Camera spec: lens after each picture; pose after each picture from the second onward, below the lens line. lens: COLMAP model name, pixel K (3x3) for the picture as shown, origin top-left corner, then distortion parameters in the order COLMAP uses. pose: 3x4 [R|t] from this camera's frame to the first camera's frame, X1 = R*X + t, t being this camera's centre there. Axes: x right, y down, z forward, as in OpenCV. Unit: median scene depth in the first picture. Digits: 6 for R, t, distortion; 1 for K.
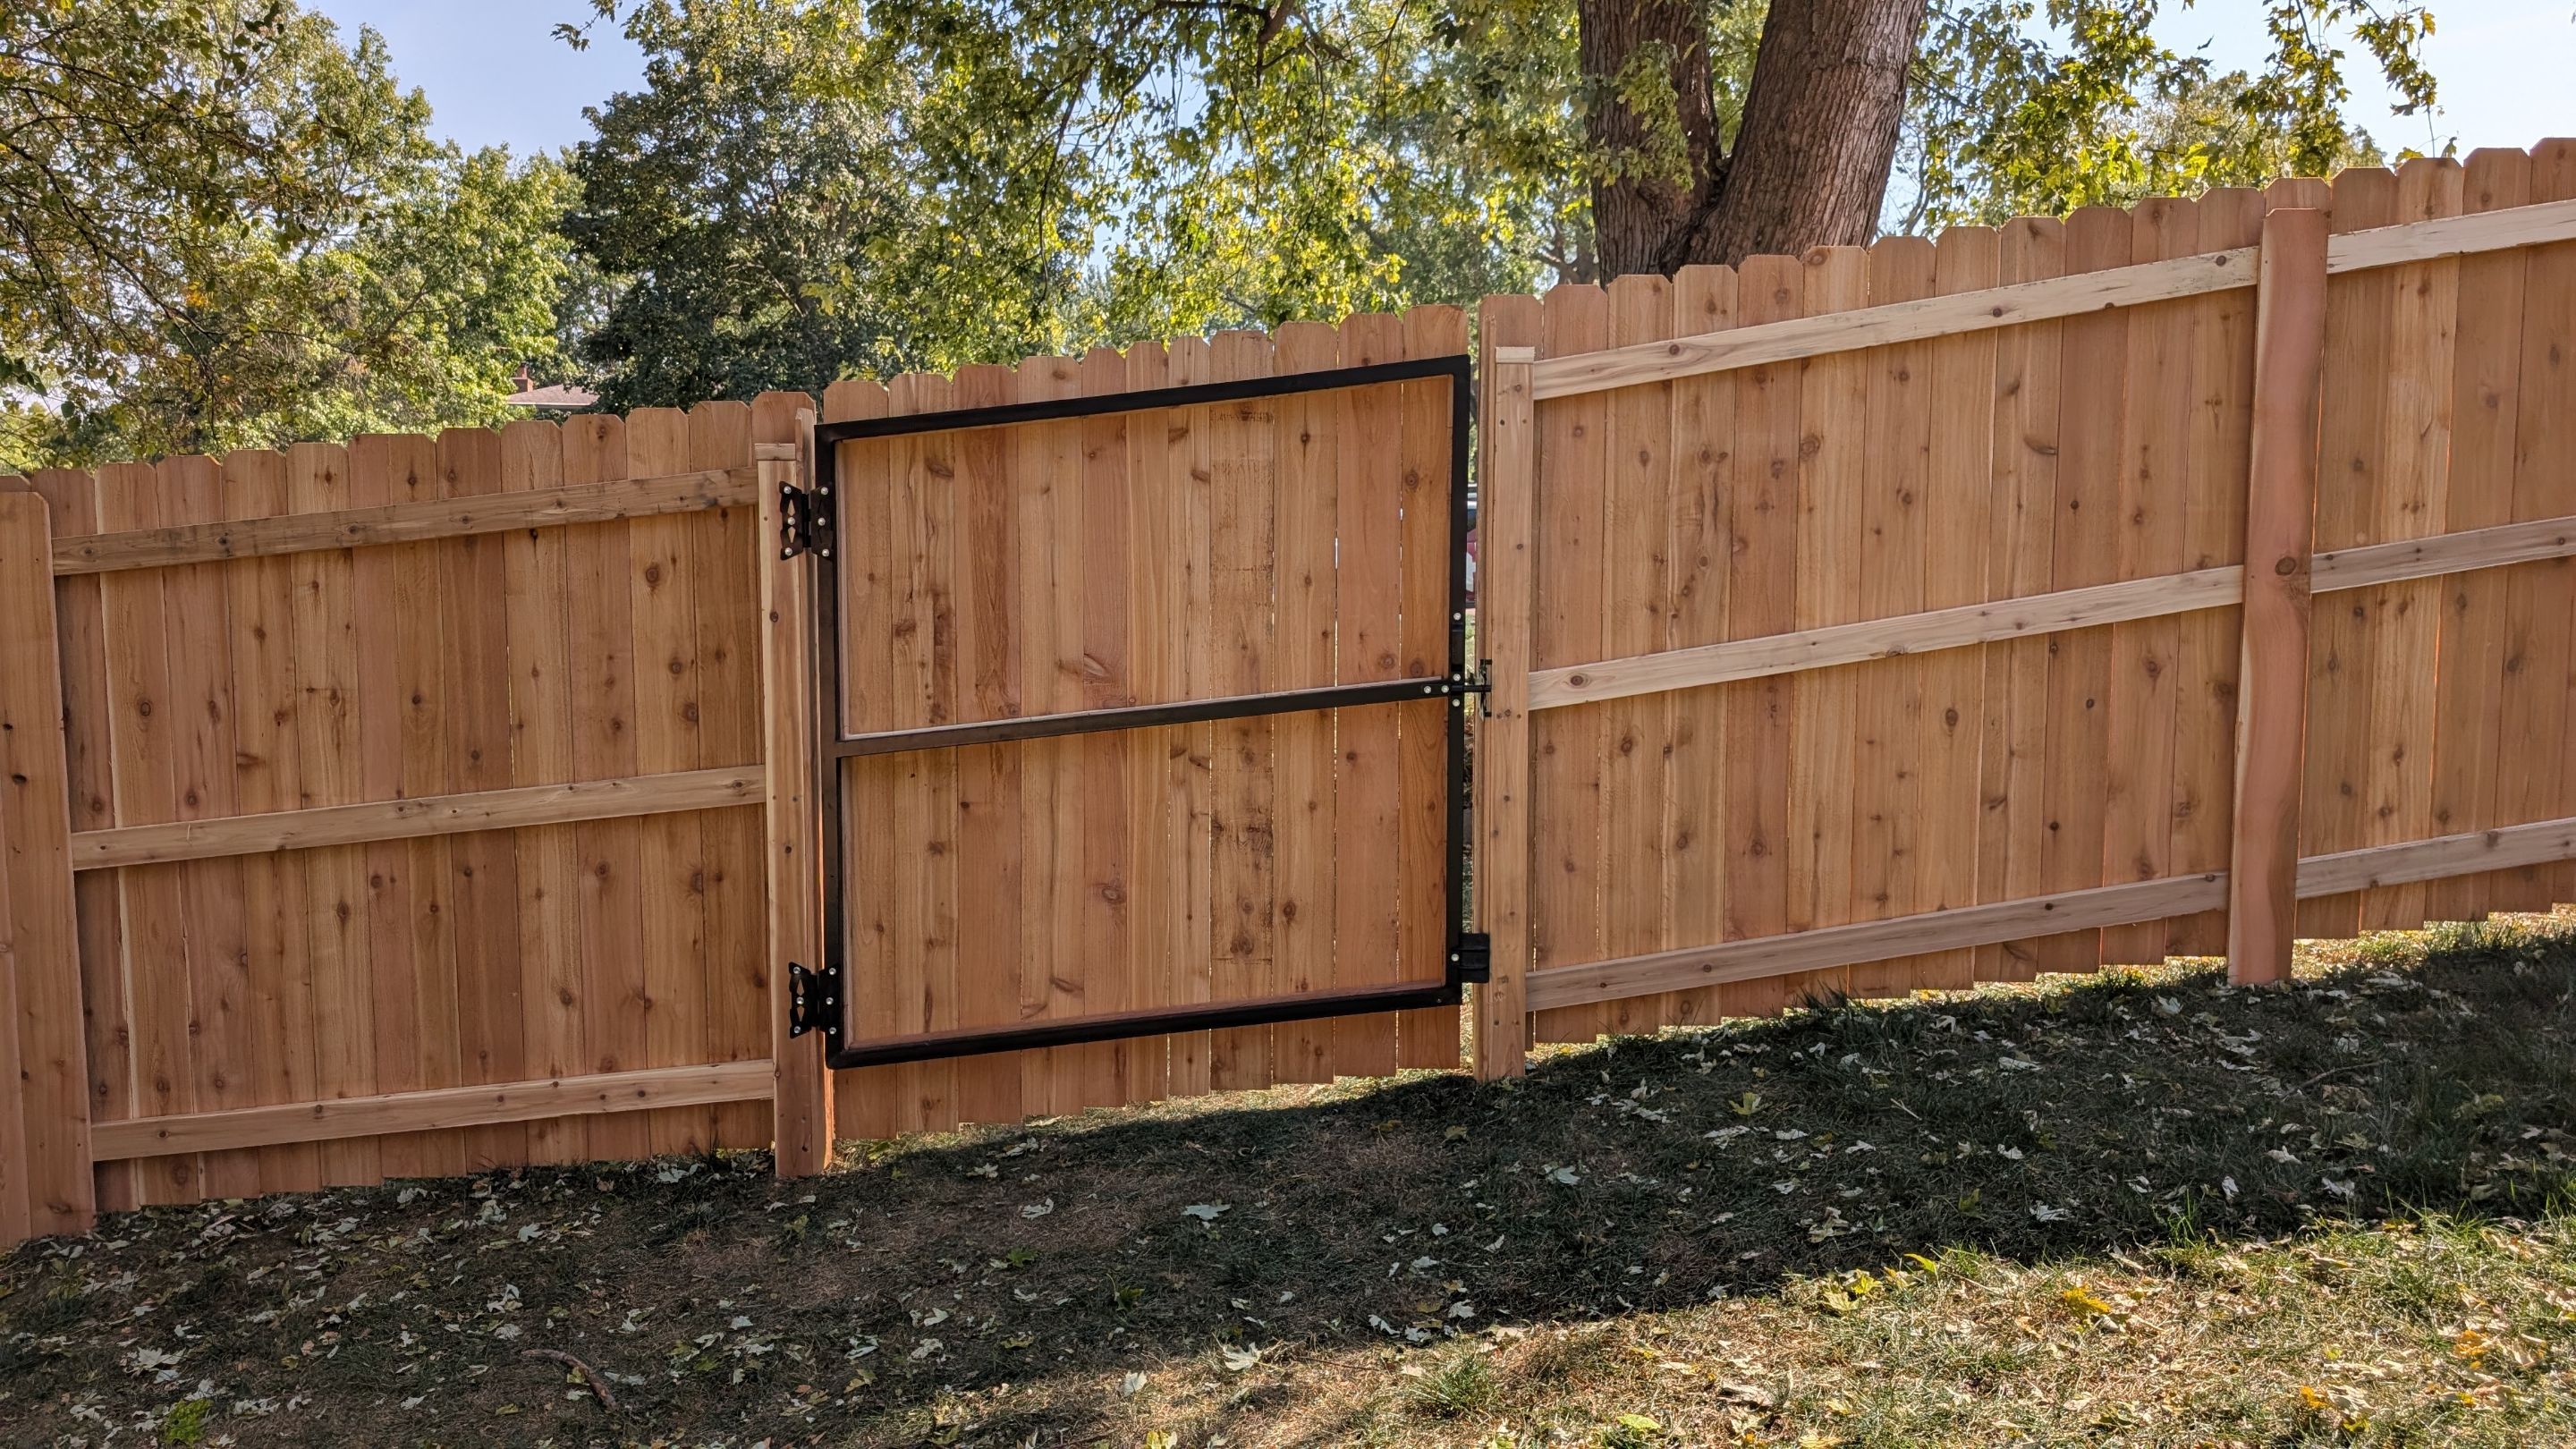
lens RADIAL K [[1881.3, 0, 1264.4], [0, 1881.3, 722.1], [0, 0, 1]] dist [0.032132, -0.036816]
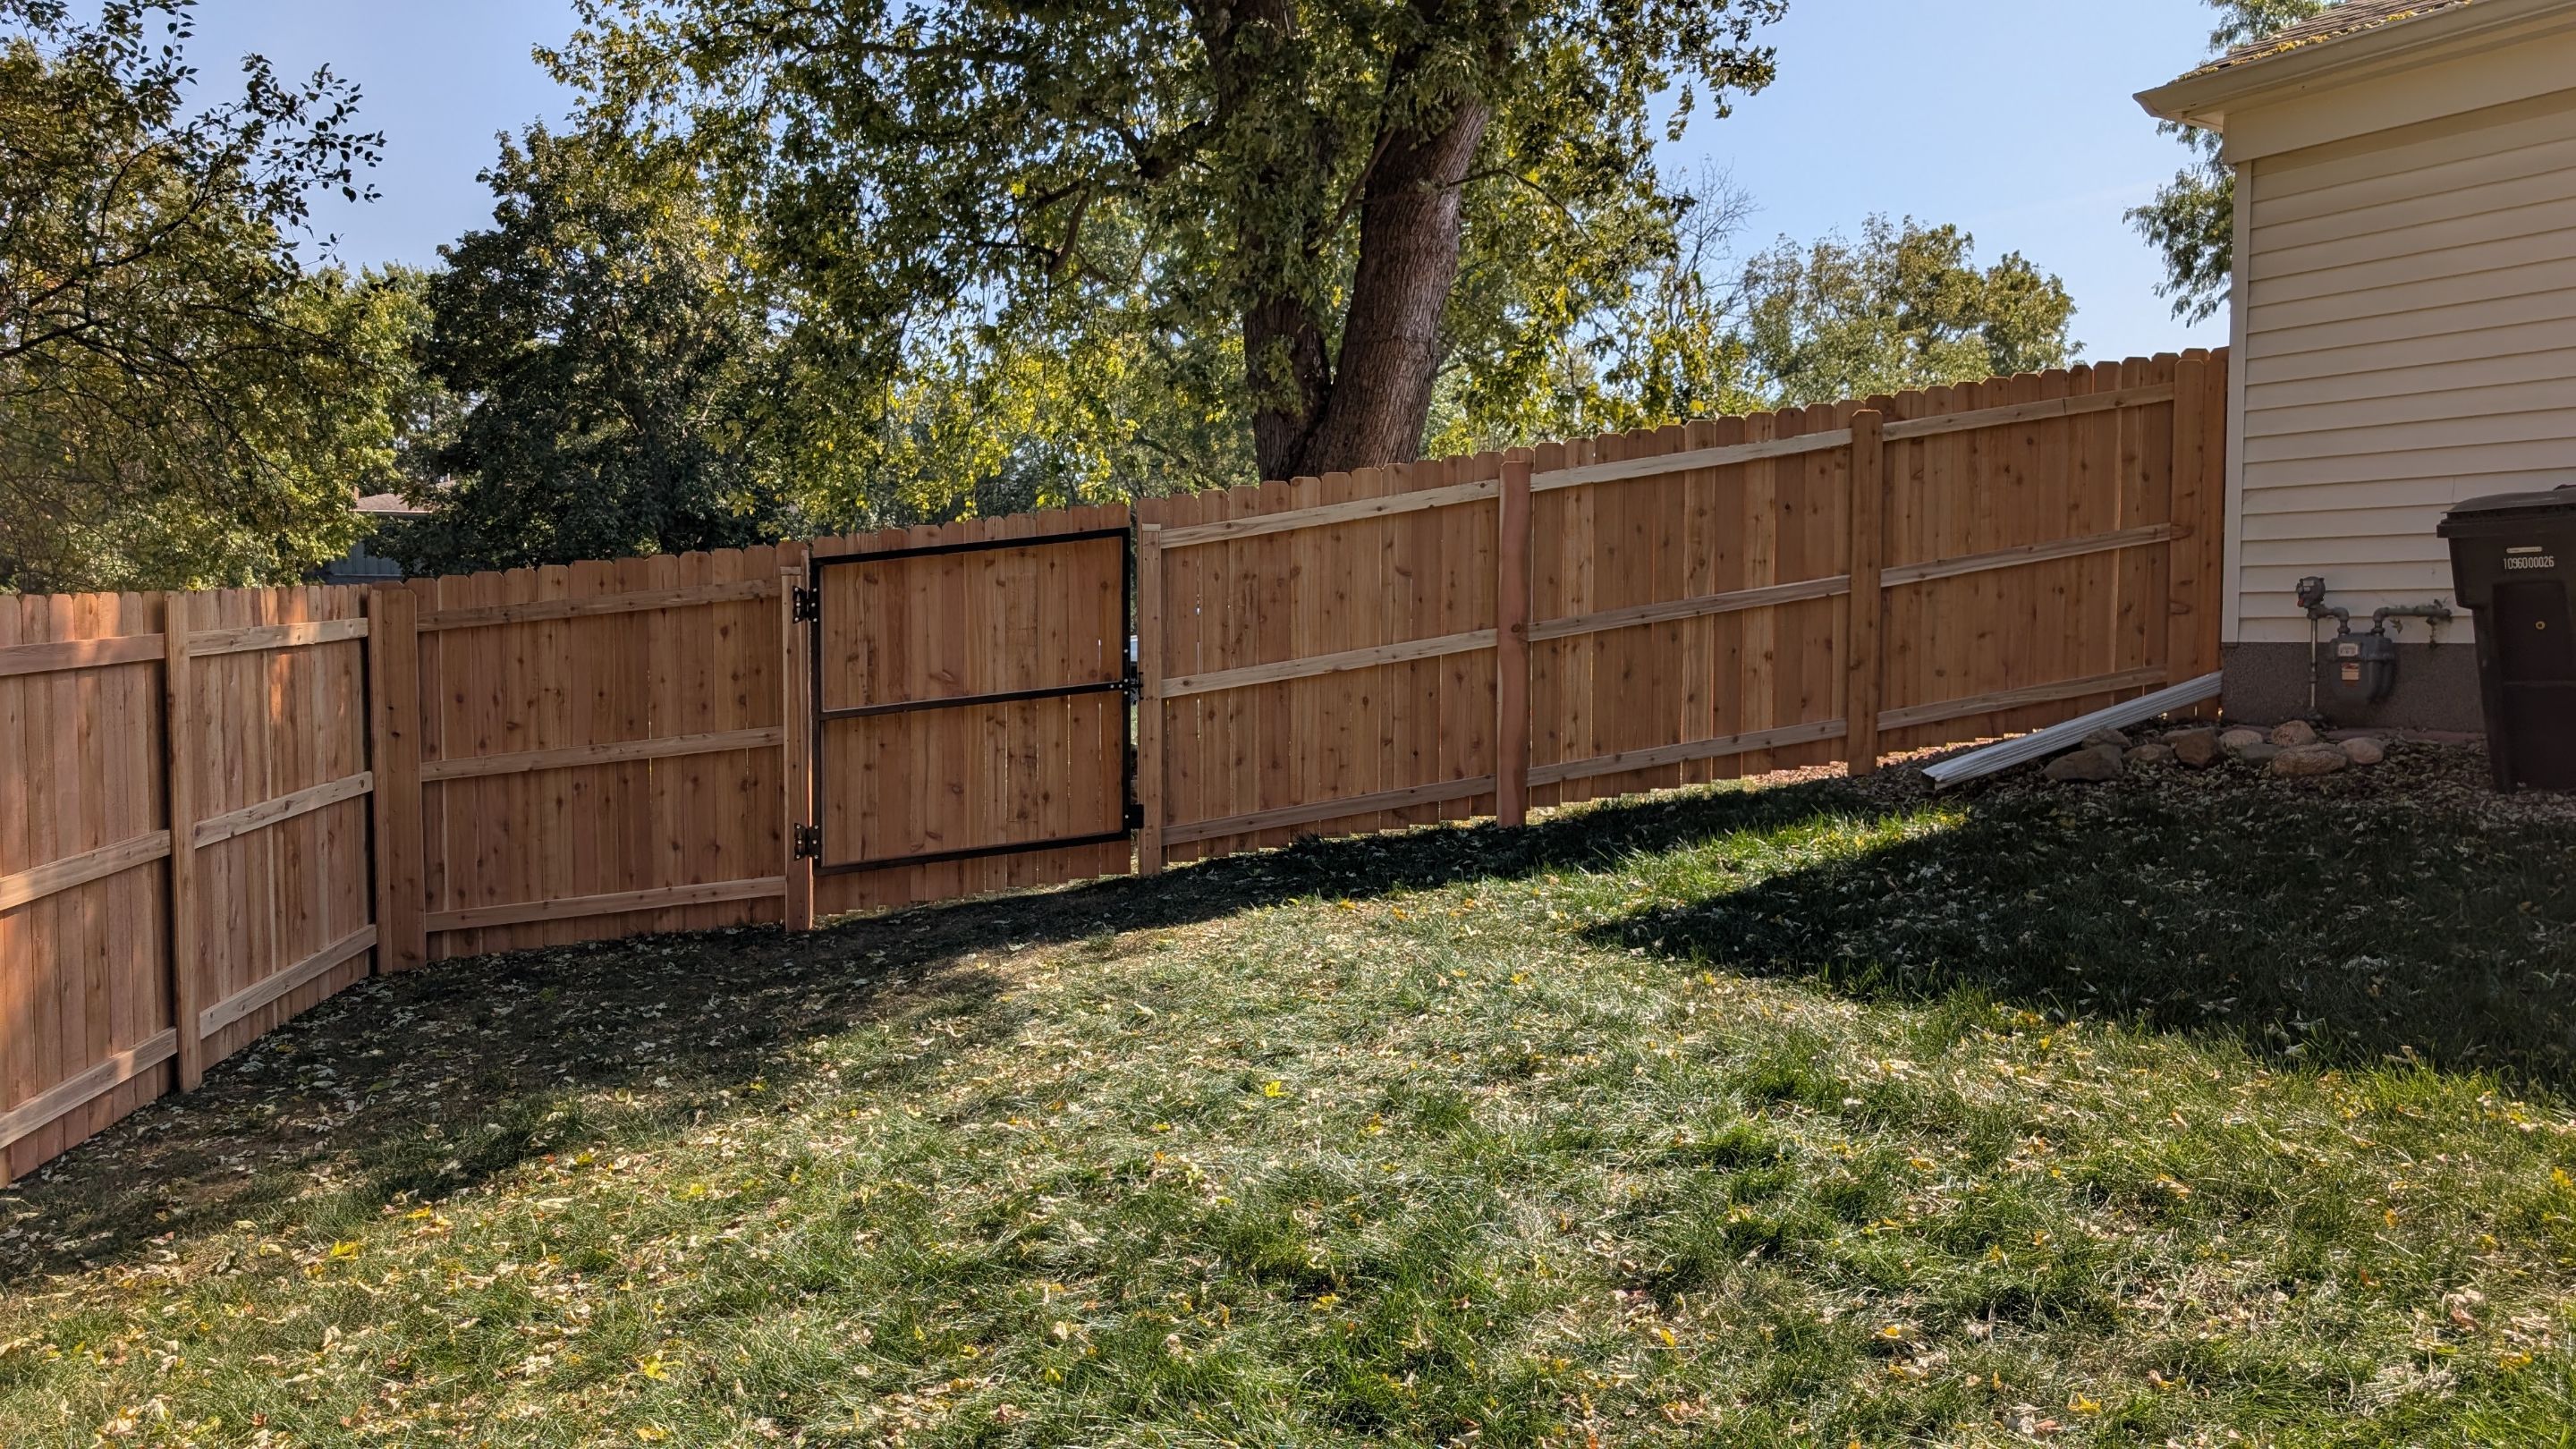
lens RADIAL K [[1881.3, 0, 1305.4], [0, 1881.3, 738.8], [0, 0, 1]] dist [0.032132, -0.036816]
pose [[0.992864, -0.006163, 0.119089, 0.050178], [0.011661, 0.998895, -0.045528, 0.133120], [-0.118677, 0.046592, 0.991839, -1.049146]]
